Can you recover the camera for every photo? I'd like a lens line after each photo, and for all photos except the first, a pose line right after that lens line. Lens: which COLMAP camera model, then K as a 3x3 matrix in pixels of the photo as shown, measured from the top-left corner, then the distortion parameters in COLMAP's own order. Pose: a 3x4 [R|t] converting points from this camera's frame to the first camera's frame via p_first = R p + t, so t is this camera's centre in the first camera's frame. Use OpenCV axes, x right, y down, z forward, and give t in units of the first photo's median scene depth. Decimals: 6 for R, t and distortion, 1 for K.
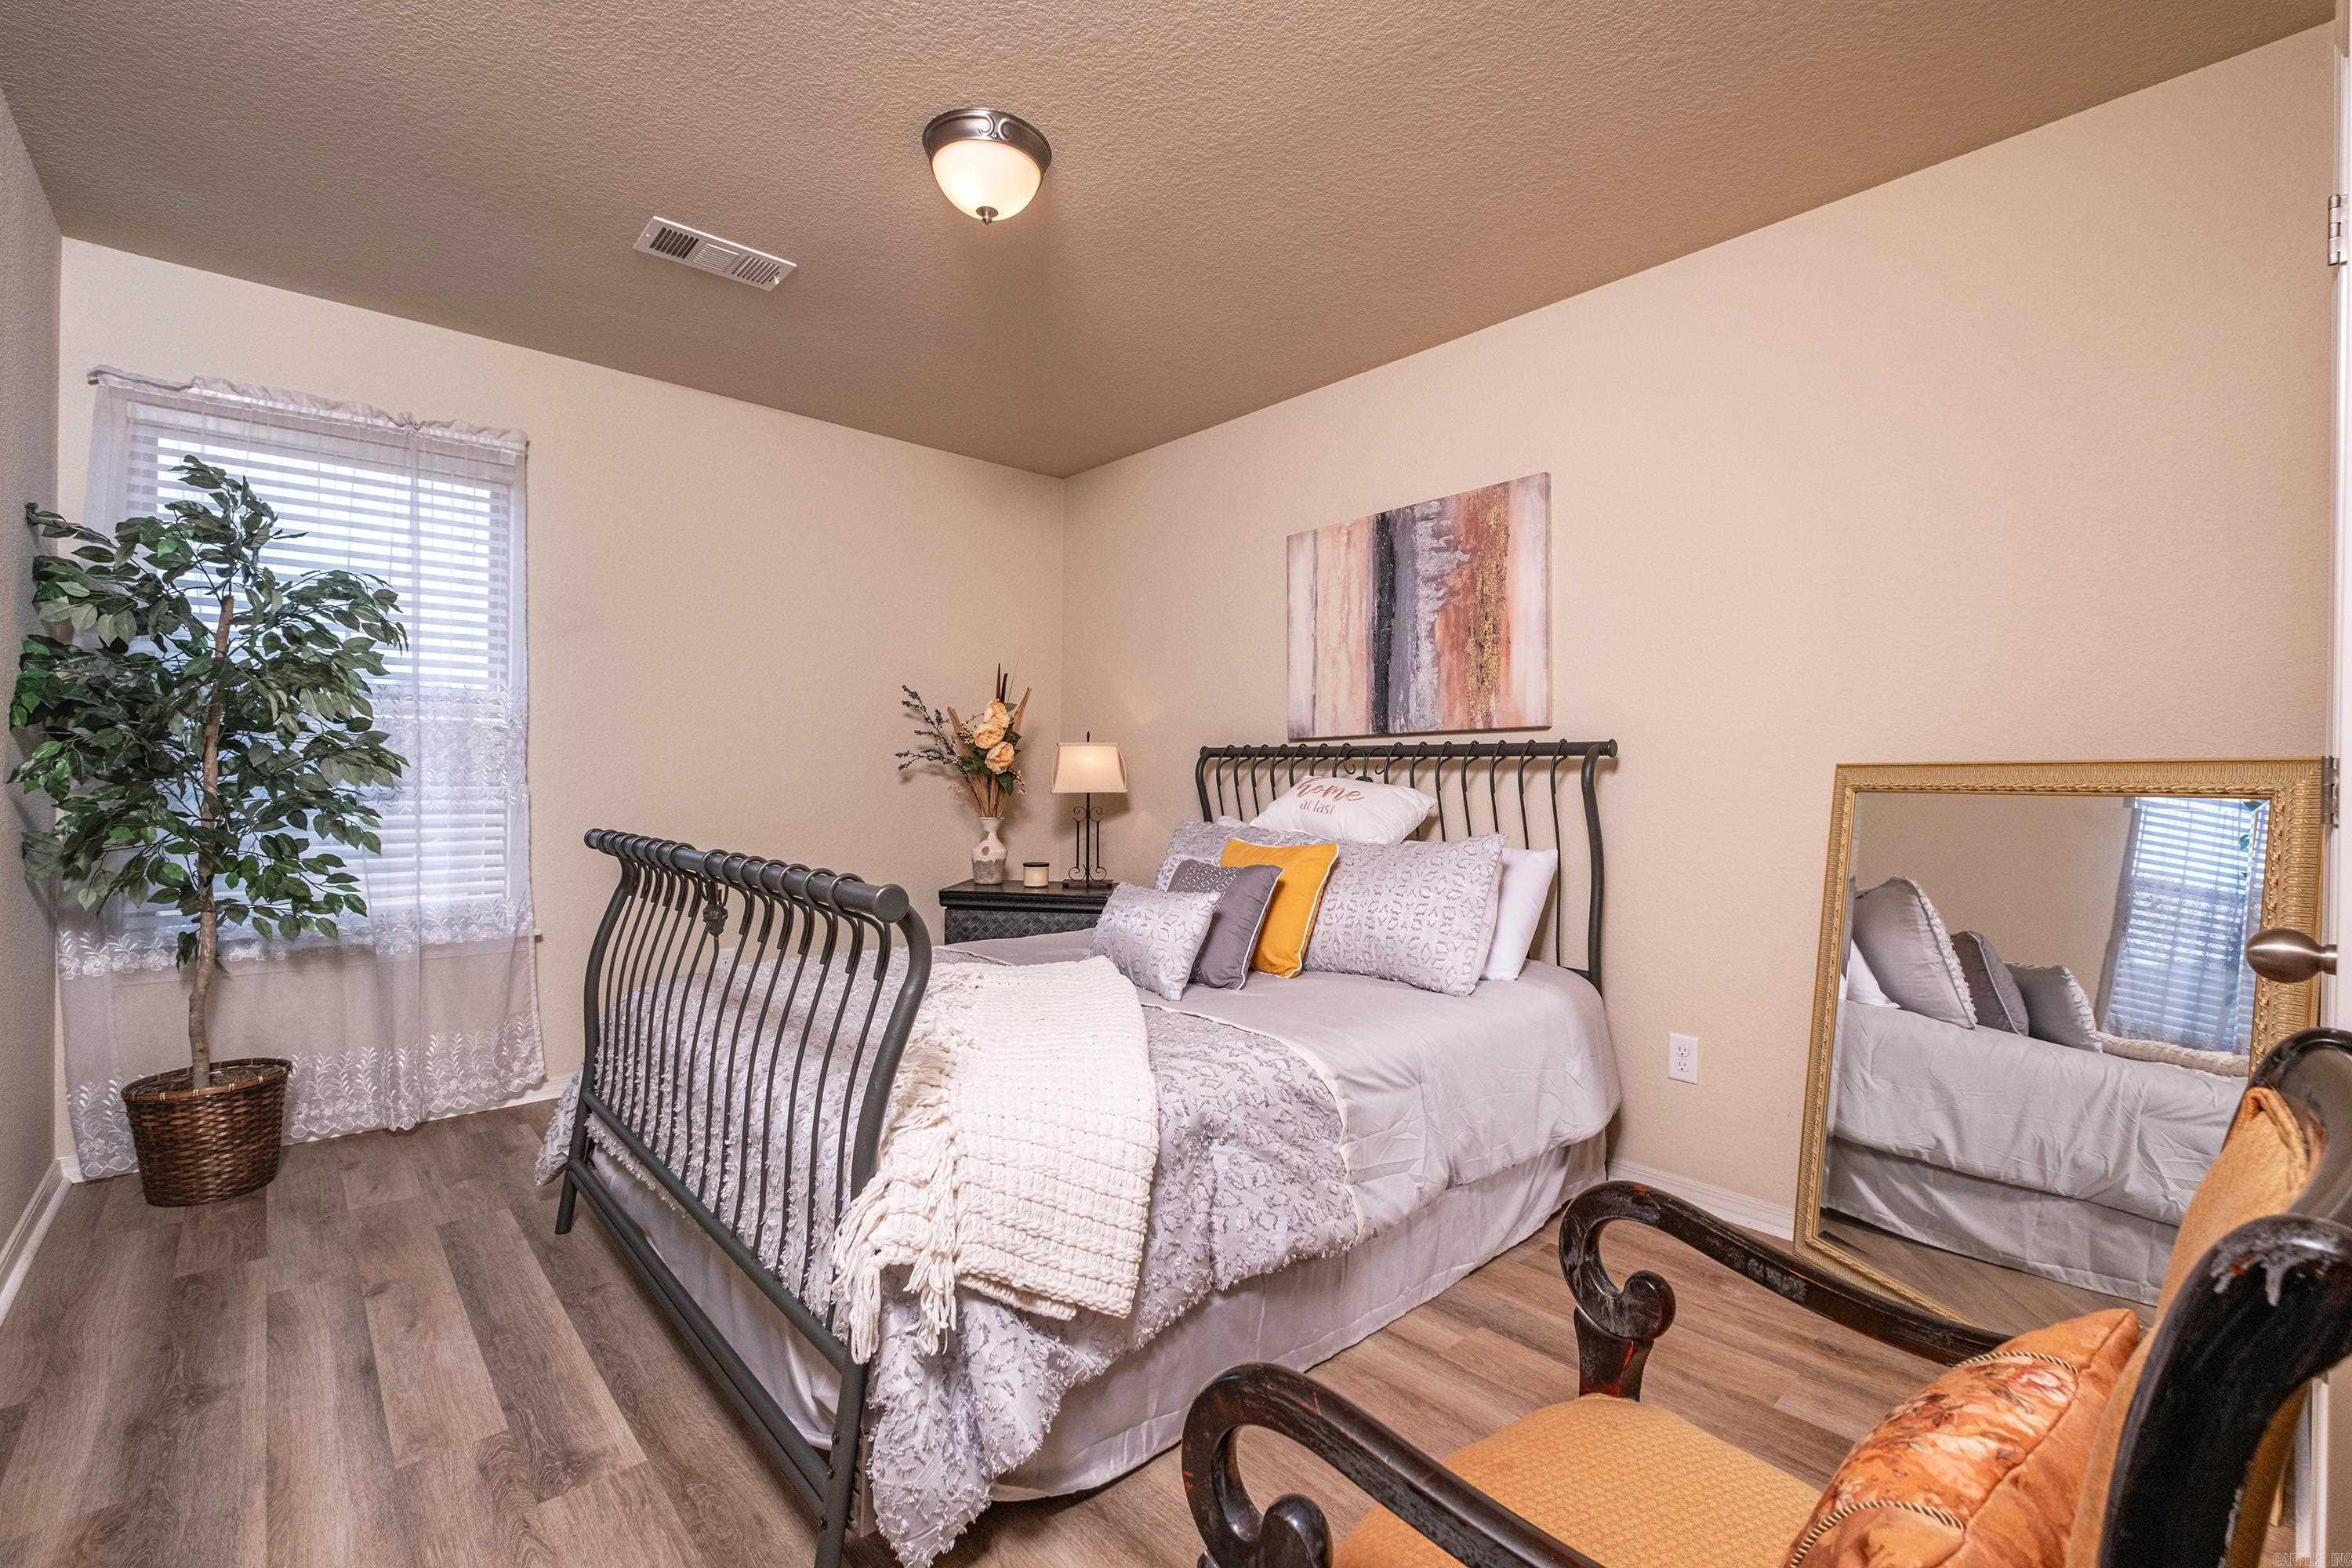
lens RADIAL K [[1011.7, 0, 1172.4], [0, 1011.7, 779.3], [0, 0, 1]] dist [0.003216, -0.001145]
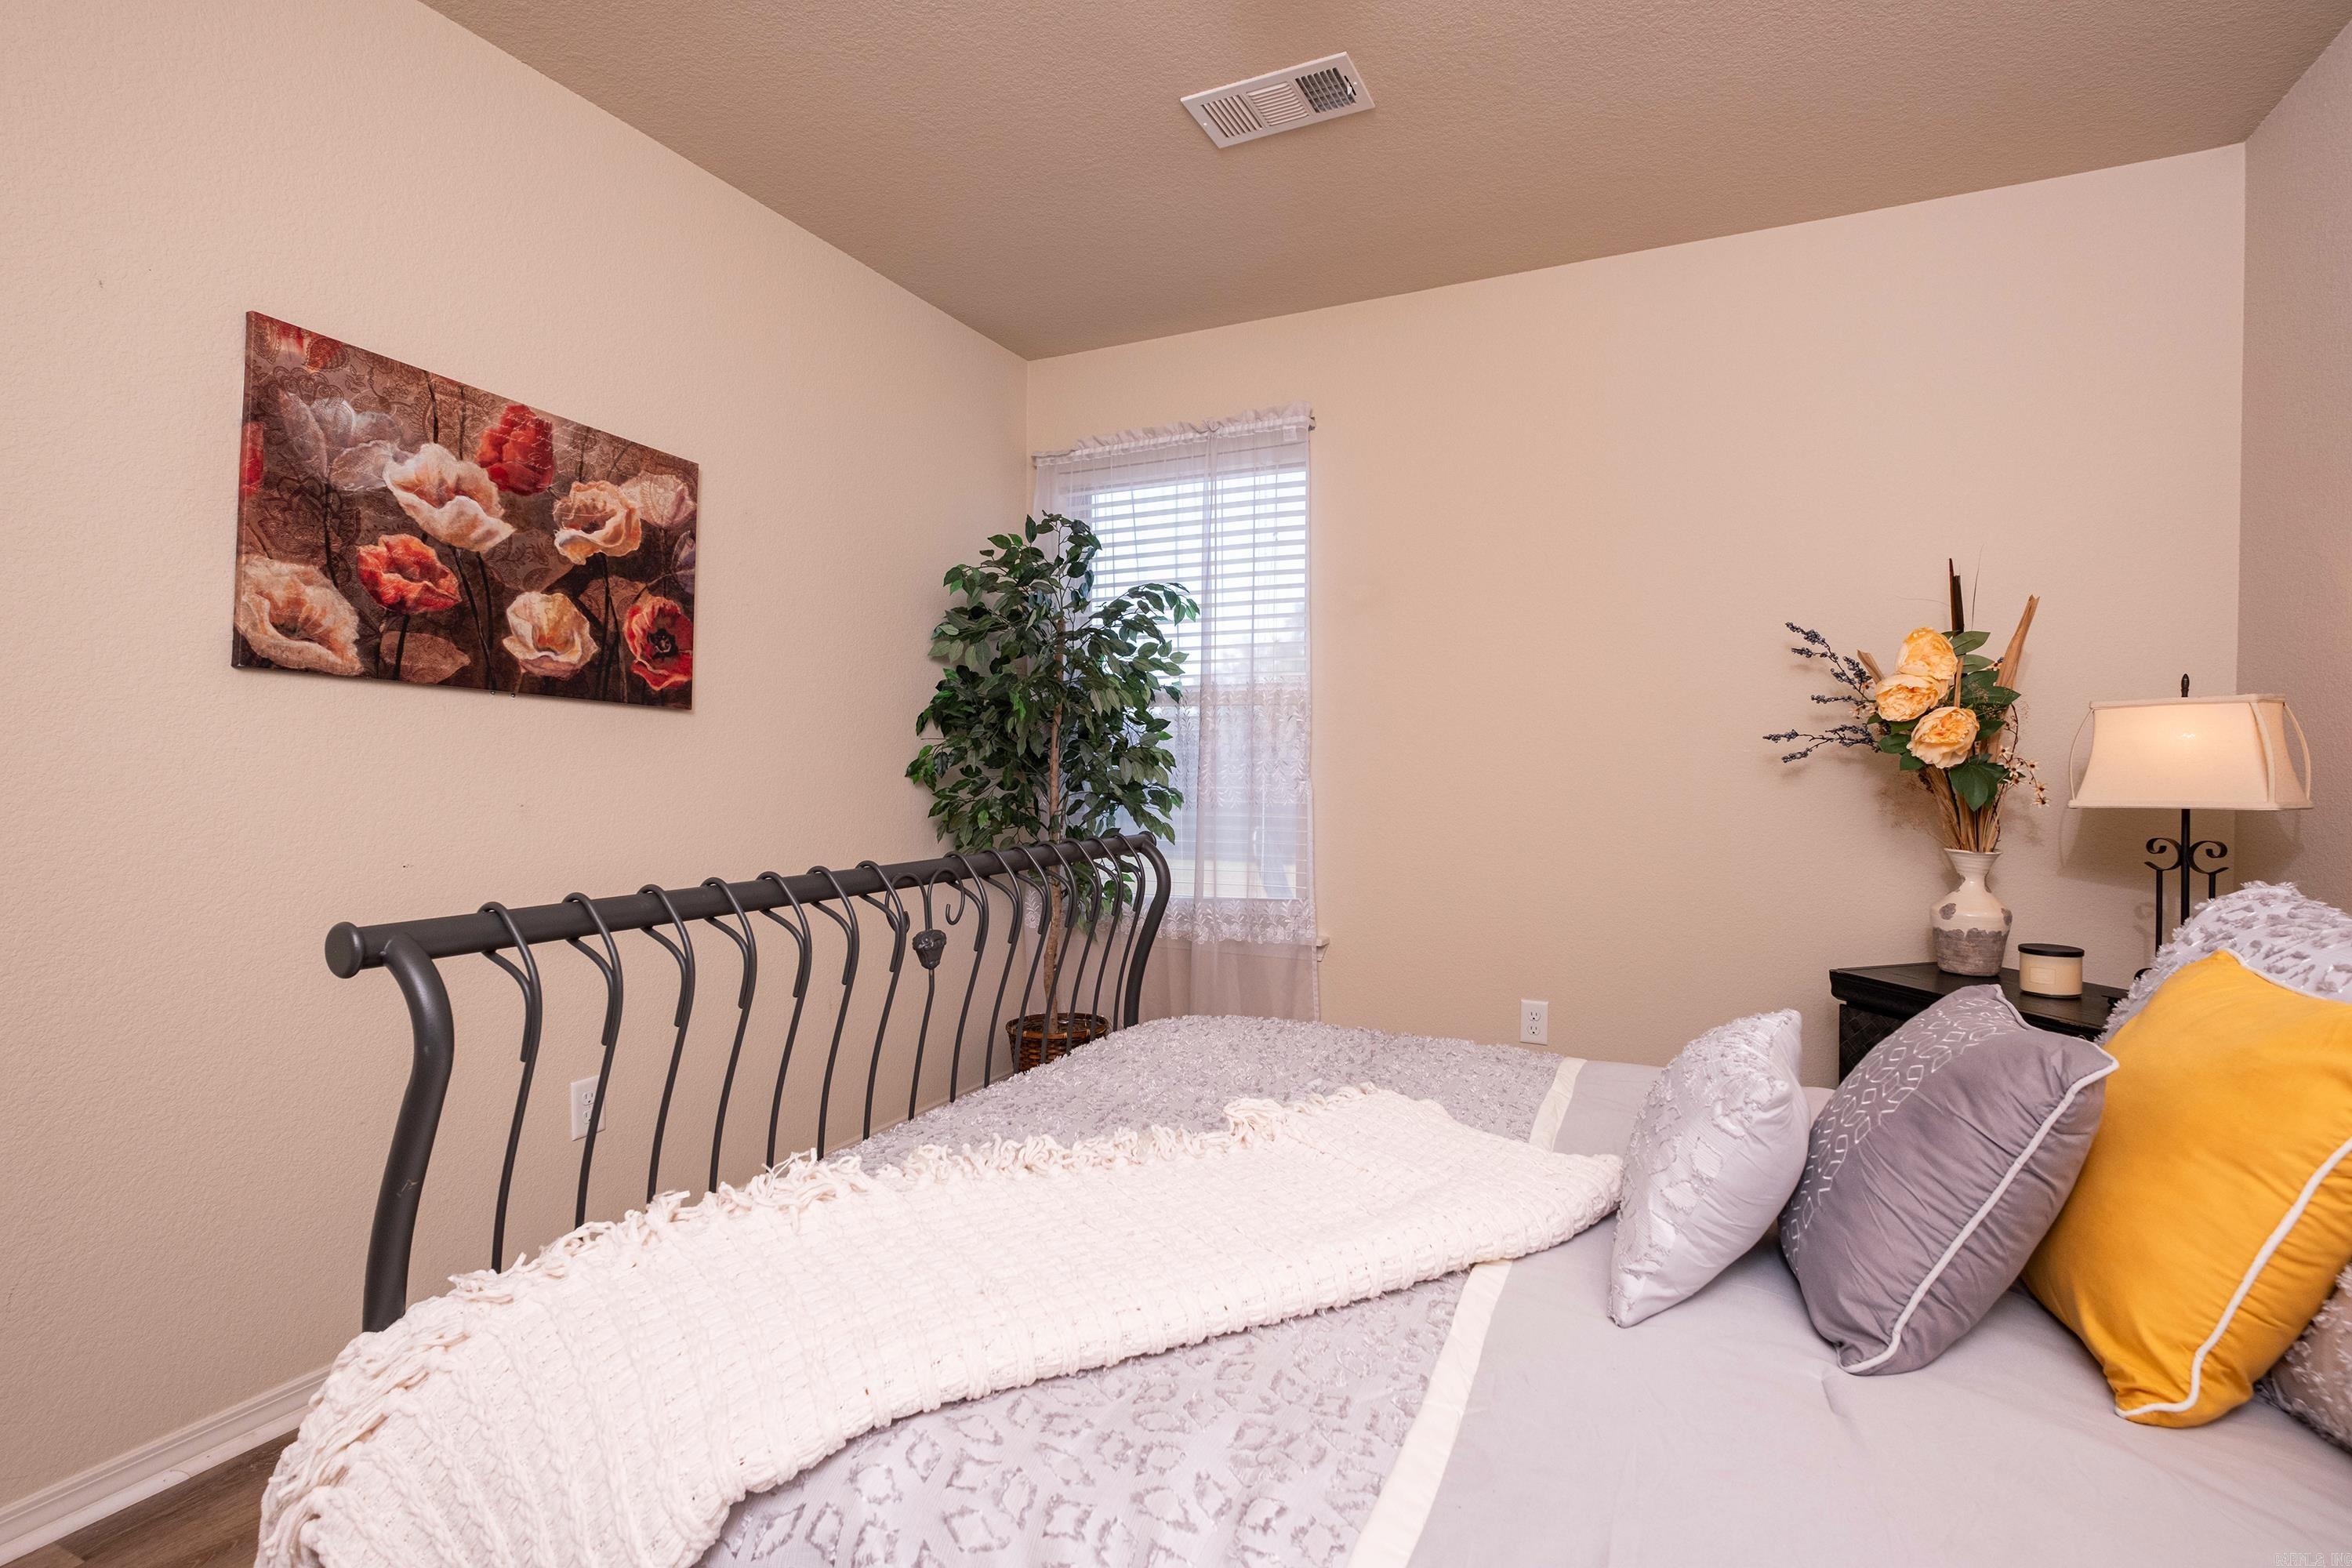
lens RADIAL K [[1100.5, 0, 1175.4], [0, 1100.5, 759.5], [0, 0, 1]] dist [0.000654, -0.000396]
pose [[0.394508, -0.006157, -0.918872, 0.254138], [0.000625, 0.999979, -0.006432, -0.008463], [0.918892, 0.001963, 0.394503, 0.522476]]
